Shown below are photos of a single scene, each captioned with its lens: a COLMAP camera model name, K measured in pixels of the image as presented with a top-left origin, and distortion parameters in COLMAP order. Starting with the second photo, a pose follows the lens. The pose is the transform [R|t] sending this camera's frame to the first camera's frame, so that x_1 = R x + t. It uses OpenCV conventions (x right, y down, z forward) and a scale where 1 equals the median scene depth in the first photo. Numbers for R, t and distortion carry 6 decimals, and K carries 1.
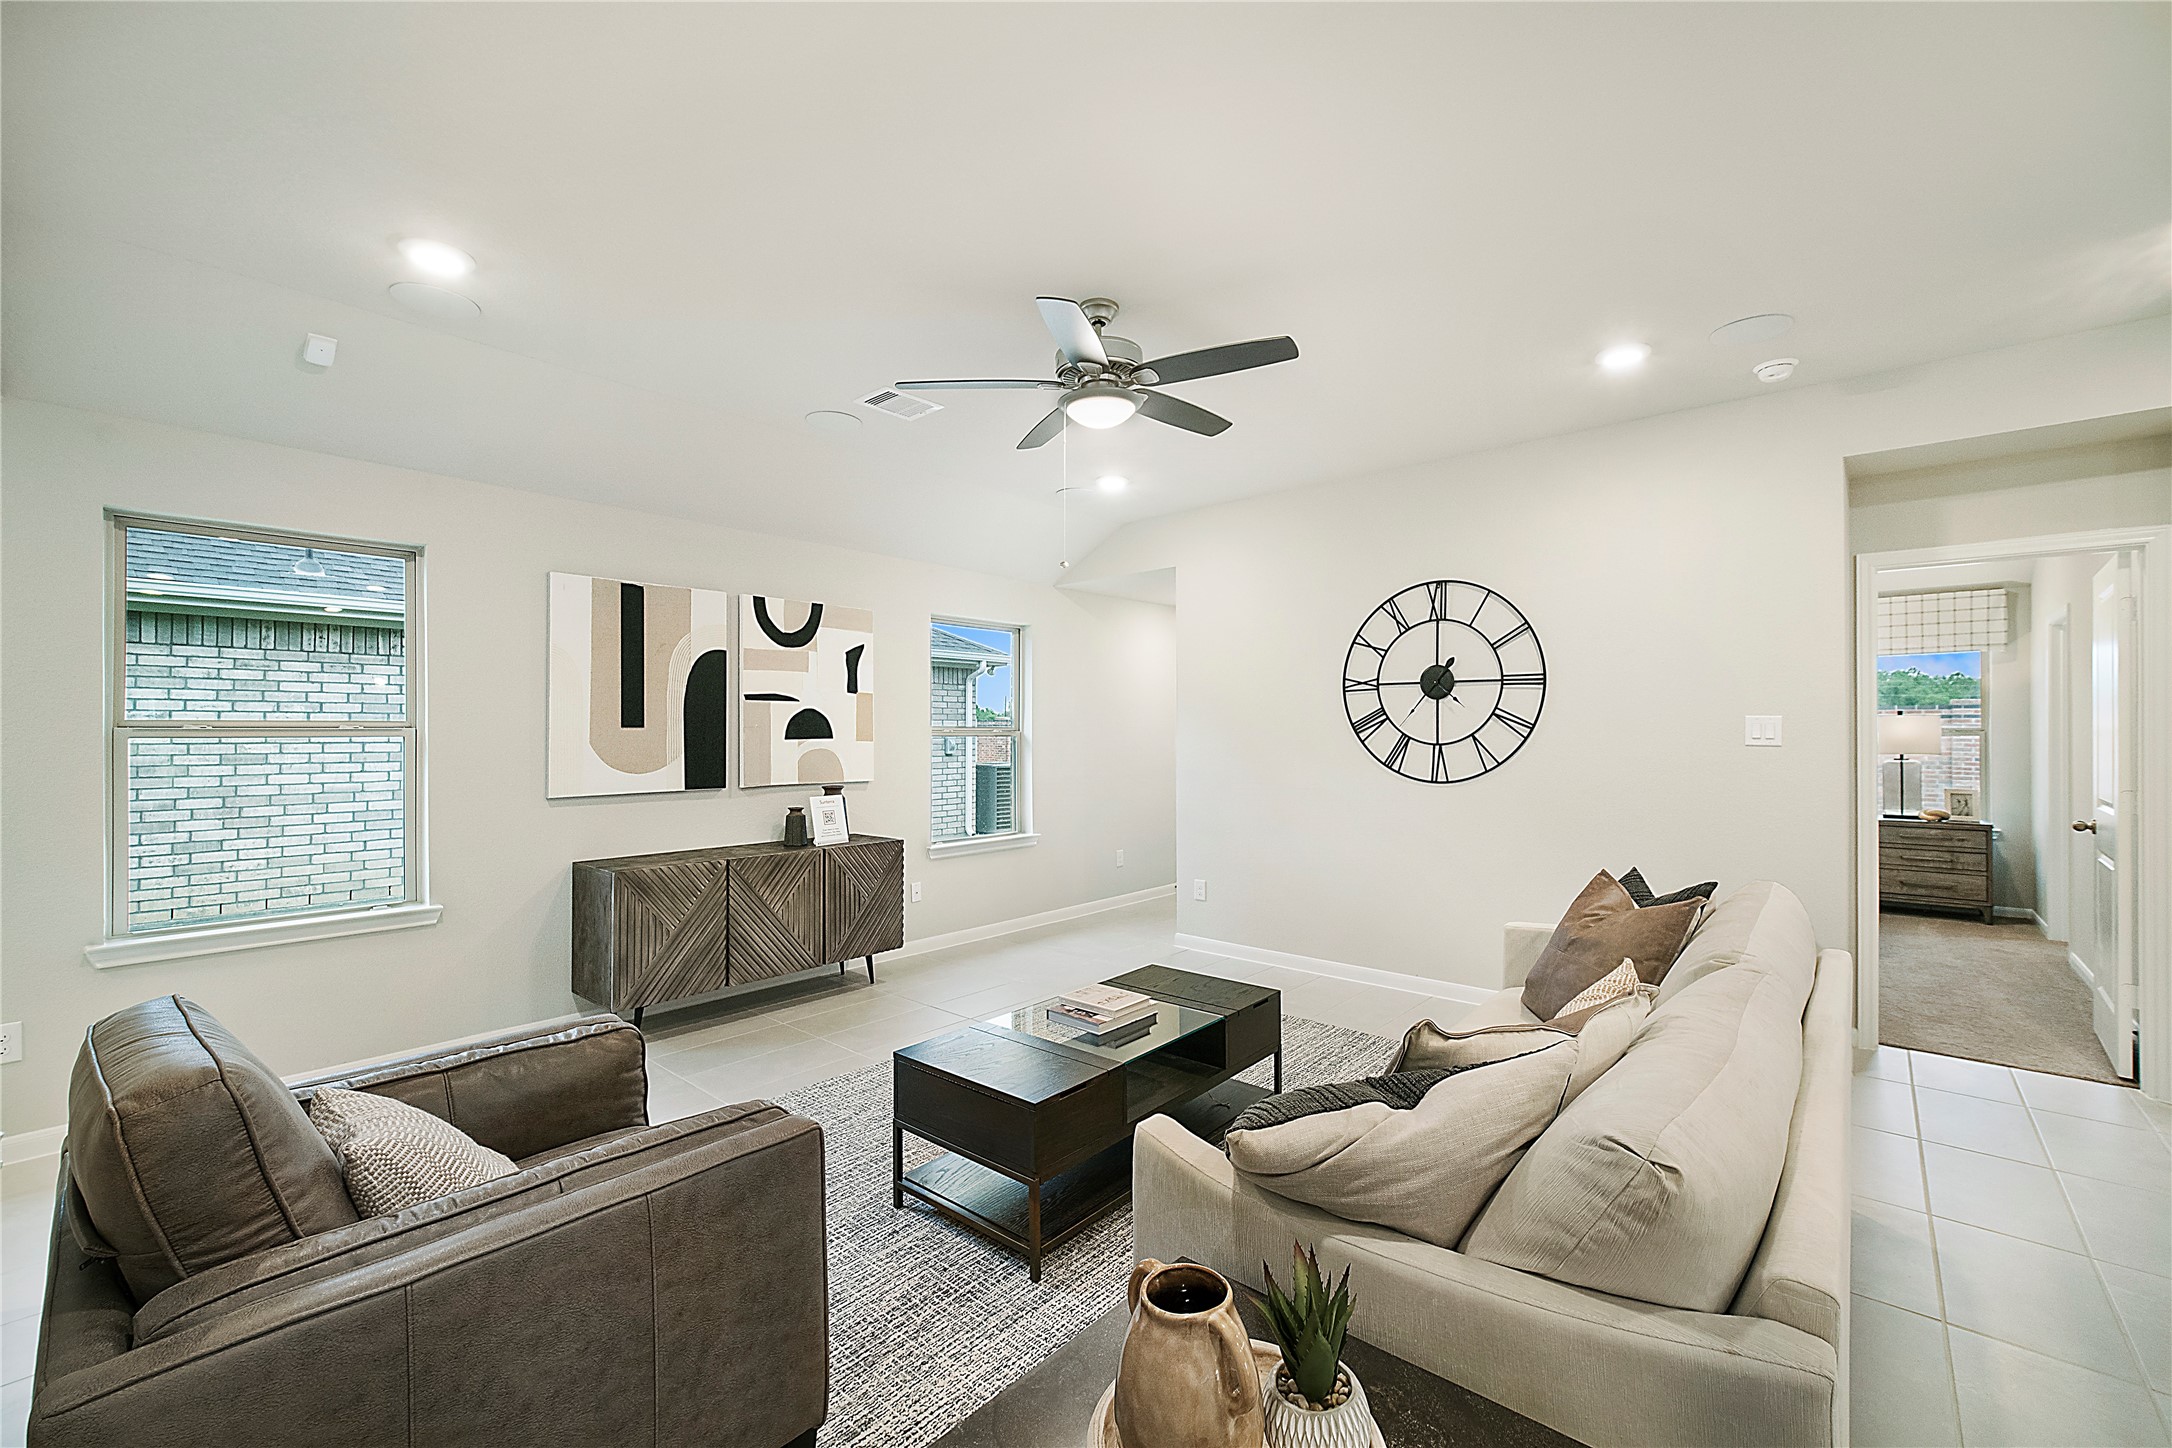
lens RADIAL K [[918.5, 0, 1125.4], [0, 918.5, 751.6], [0, 0, 1]] dist [0.001999, 0.000165]
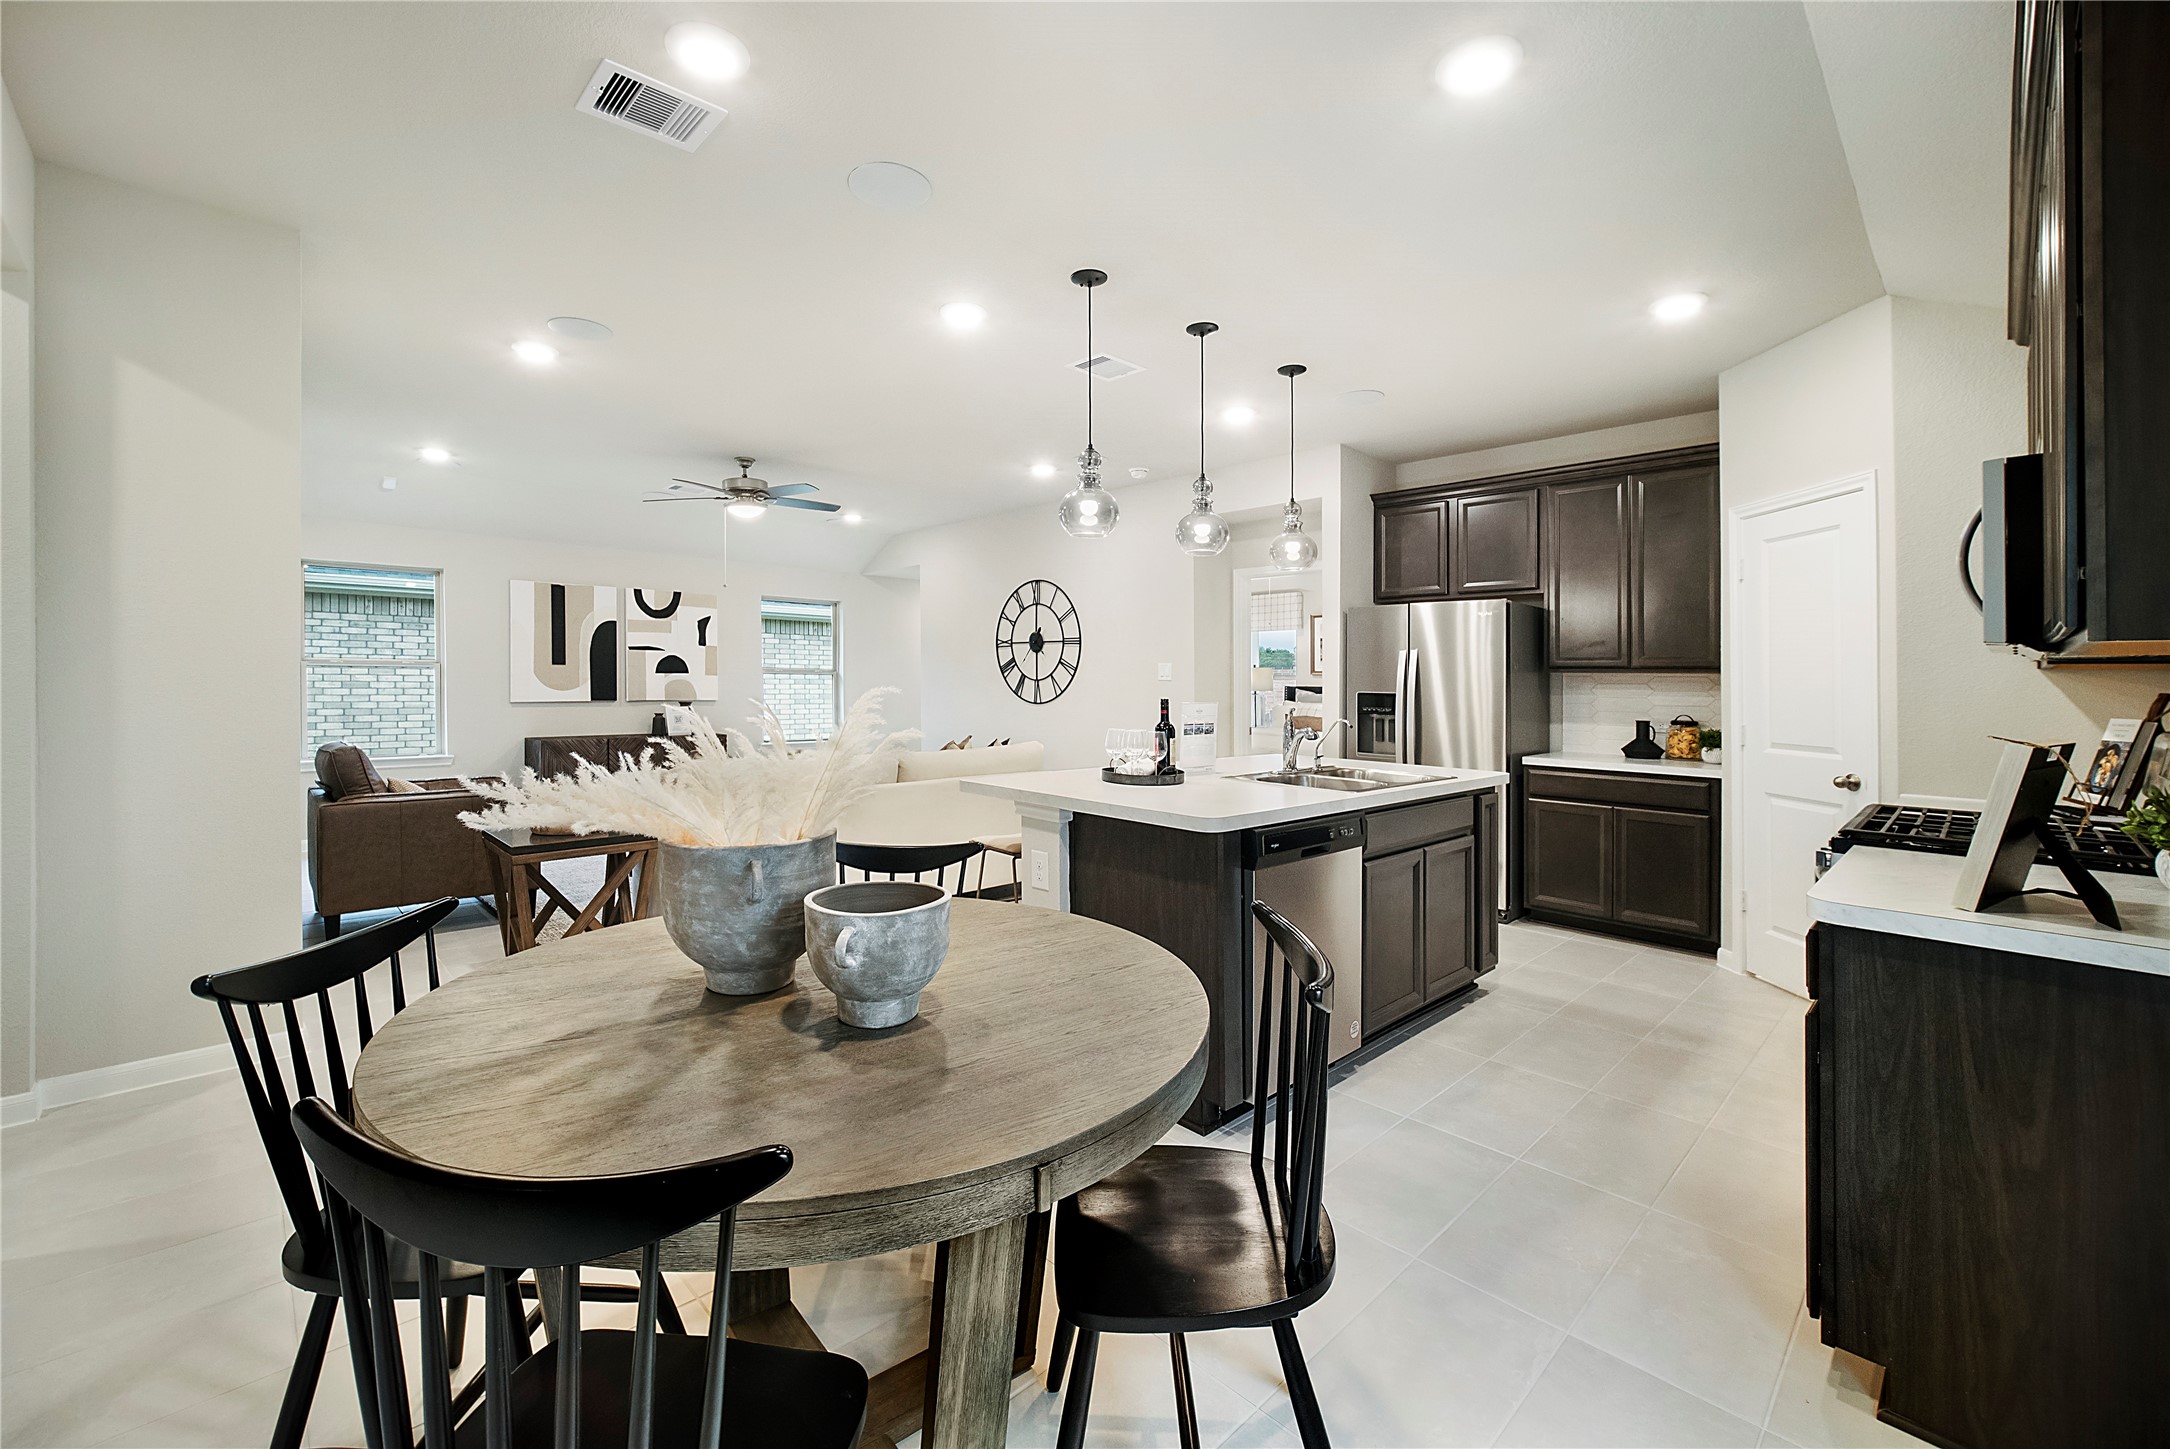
lens RADIAL K [[887.0, 0, 1085.0], [0, 887.0, 724.5], [0, 0, 1]] dist [0.000667, -0.000026]
pose [[0.997188, 0.013875, -0.073642, 0.535968], [-0.011811, 0.999527, 0.028389, 0.025187], [0.074001, -0.027439, 0.996881, -0.567885]]
